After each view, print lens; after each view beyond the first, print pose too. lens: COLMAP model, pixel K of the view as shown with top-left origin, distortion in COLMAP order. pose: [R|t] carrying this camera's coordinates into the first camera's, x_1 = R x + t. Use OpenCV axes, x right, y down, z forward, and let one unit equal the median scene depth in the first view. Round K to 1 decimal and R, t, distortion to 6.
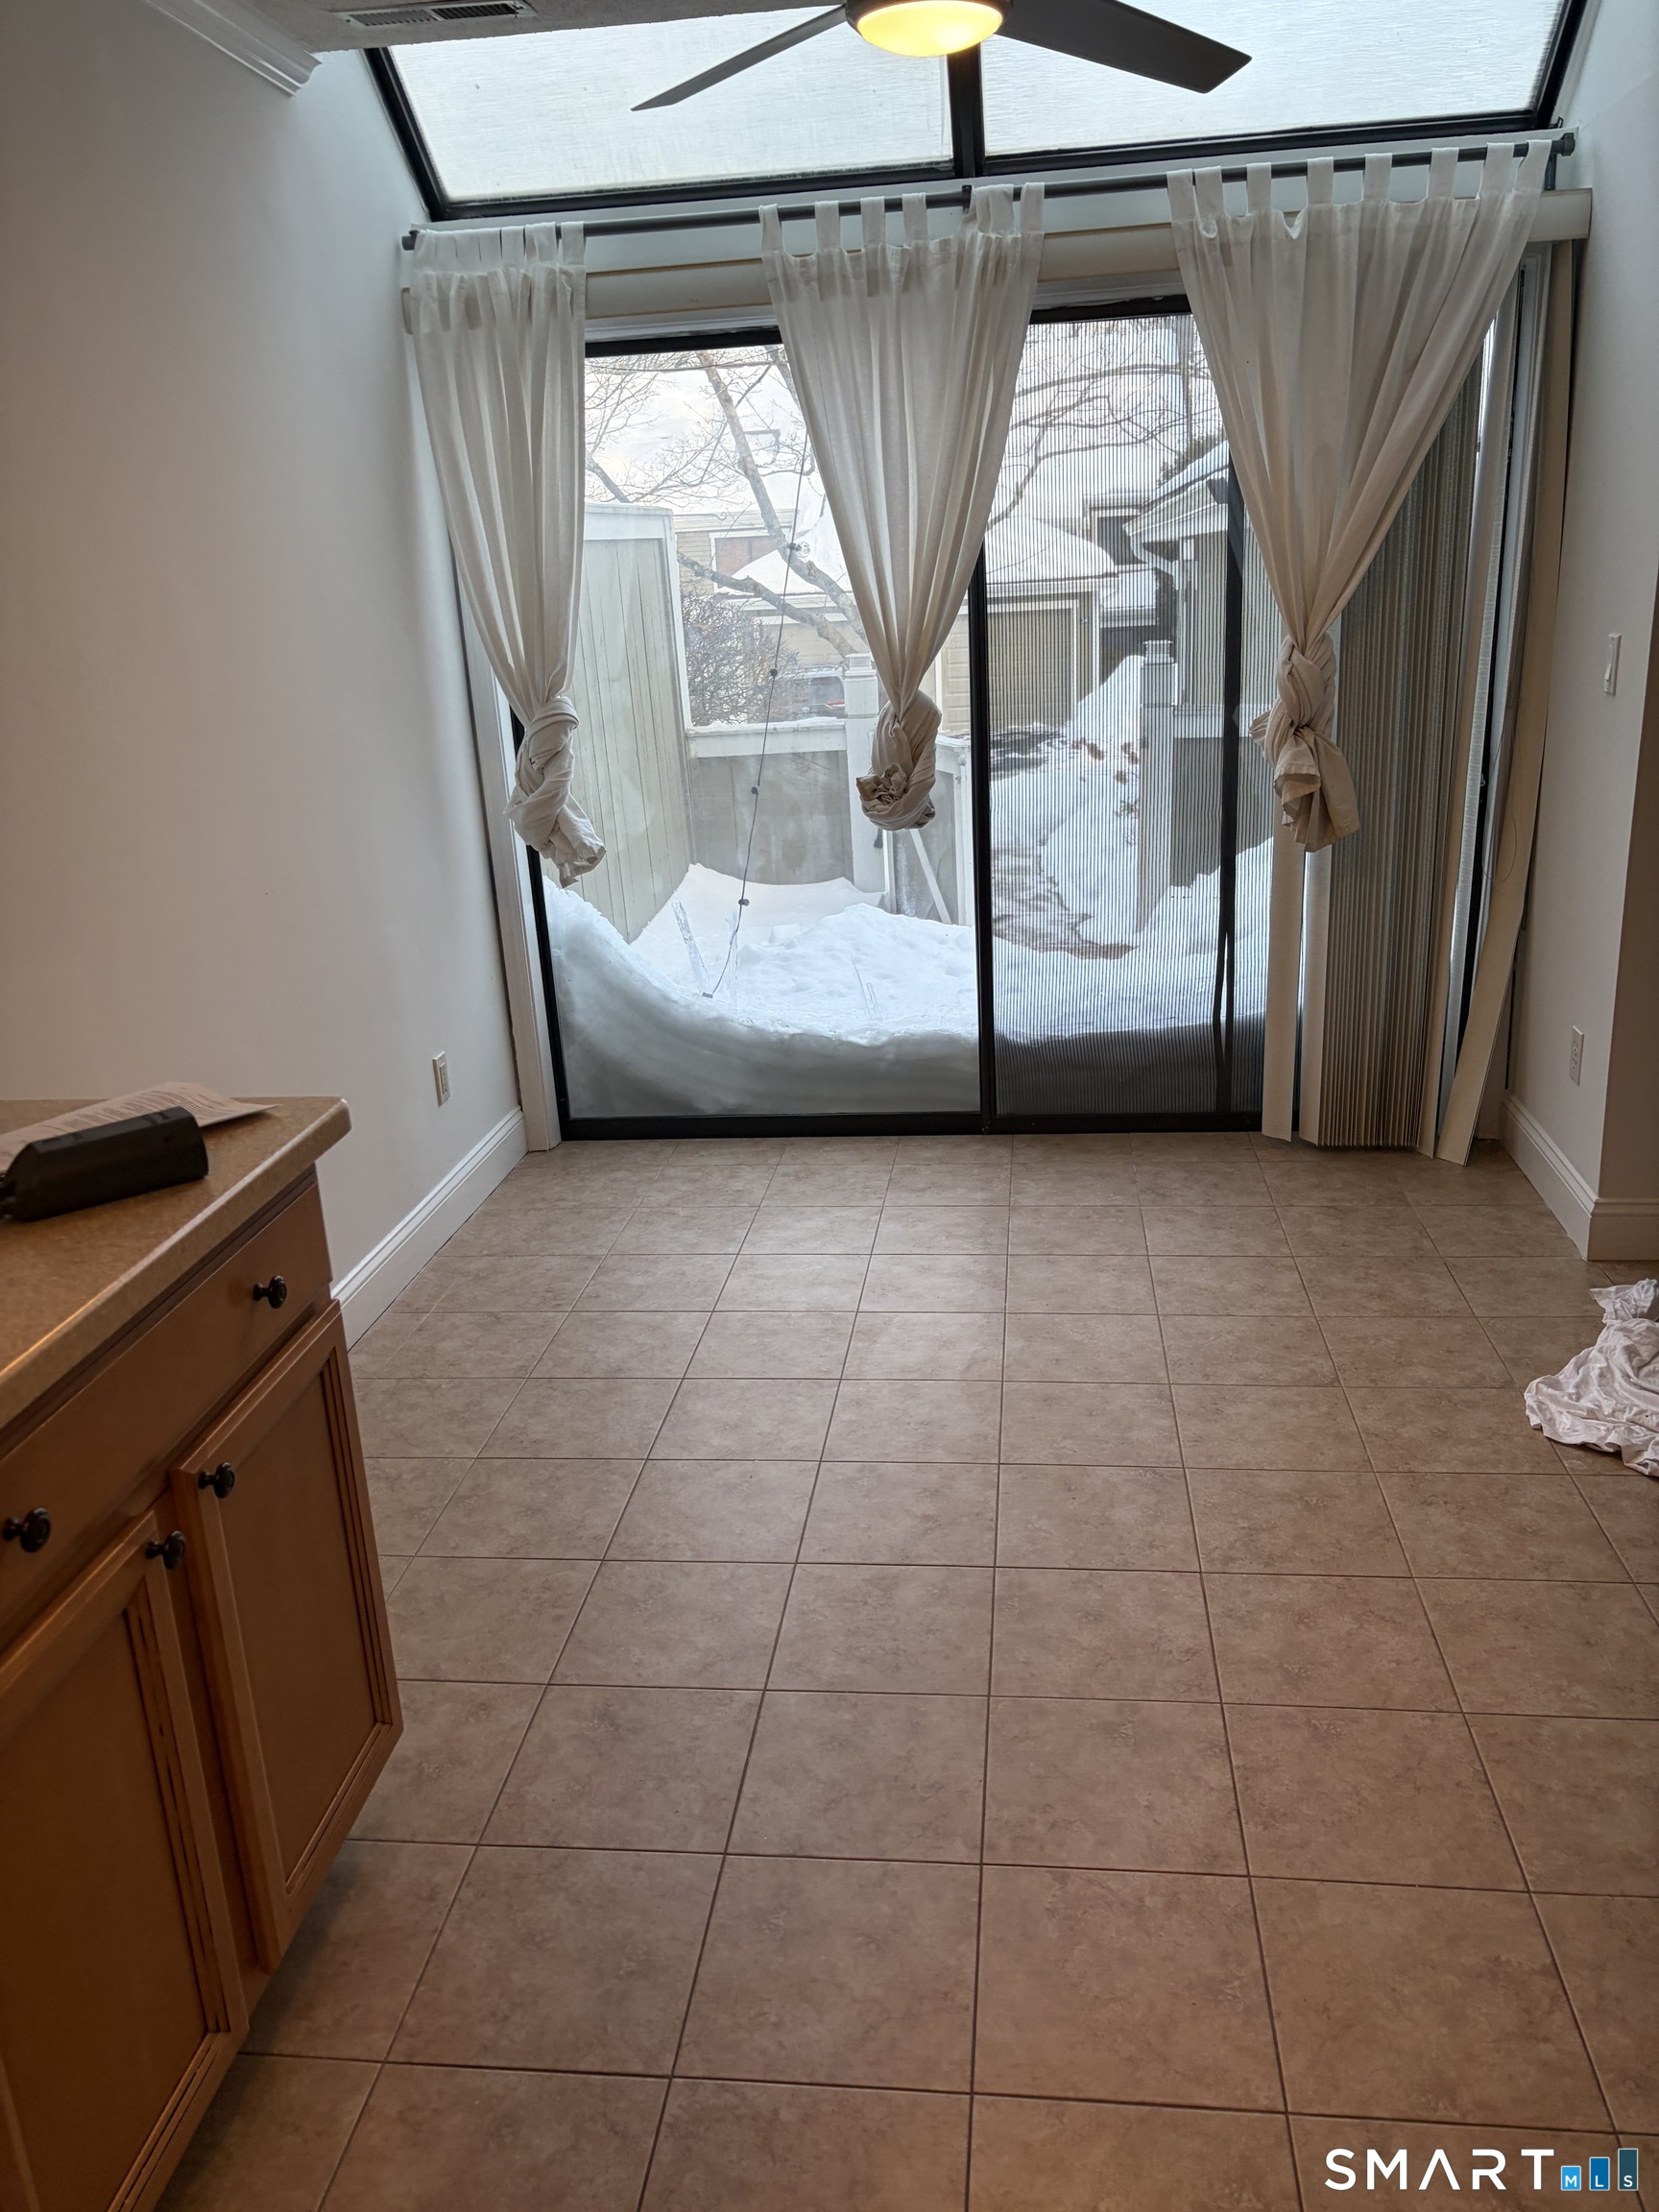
lens RADIAL K [[1684.5, 0, 829.5], [0, 1684.5, 1106.0], [0, 0, 1]] dist [0.002787, 0.001833]
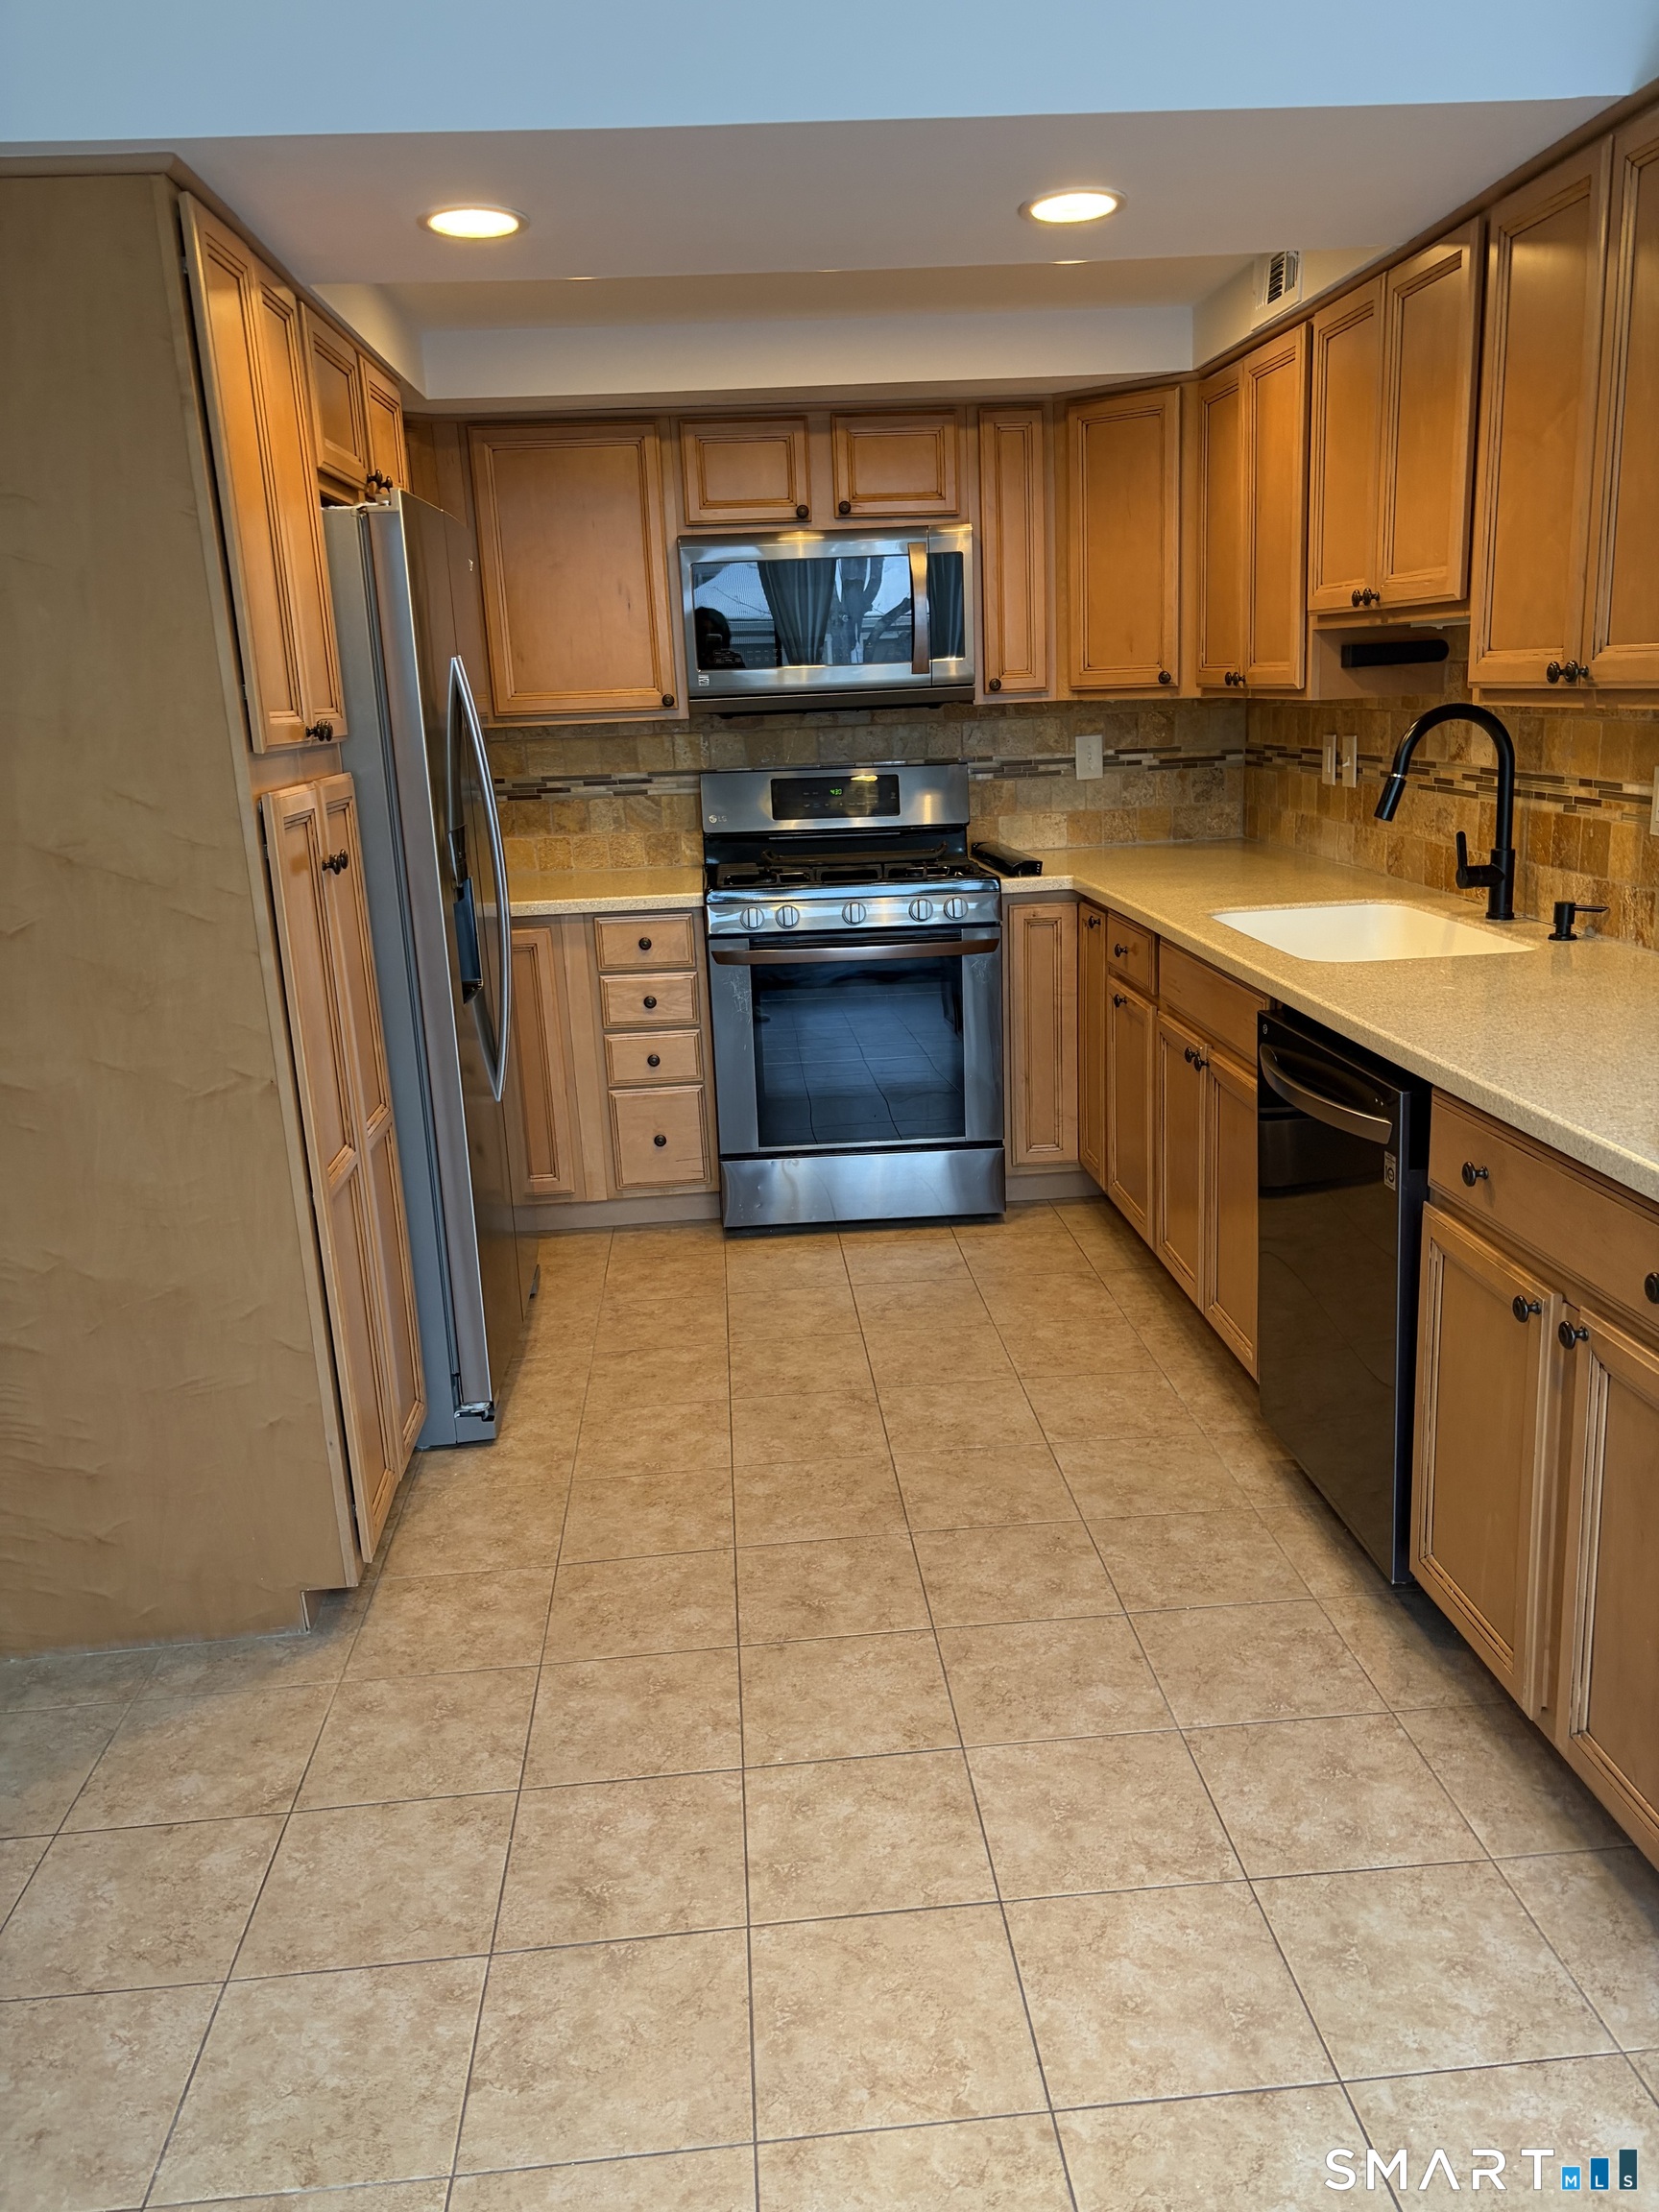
lens RADIAL K [[1684.5, 0, 829.5], [0, 1684.5, 1106.0], [0, 0, 1]] dist [0.002787, 0.001833]
pose [[-0.977433, 0.139559, -0.158581, 0.284564], [0.034902, 0.847067, 0.530339, -0.493298], [0.208342, 0.512836, -0.832822, 1.517421]]
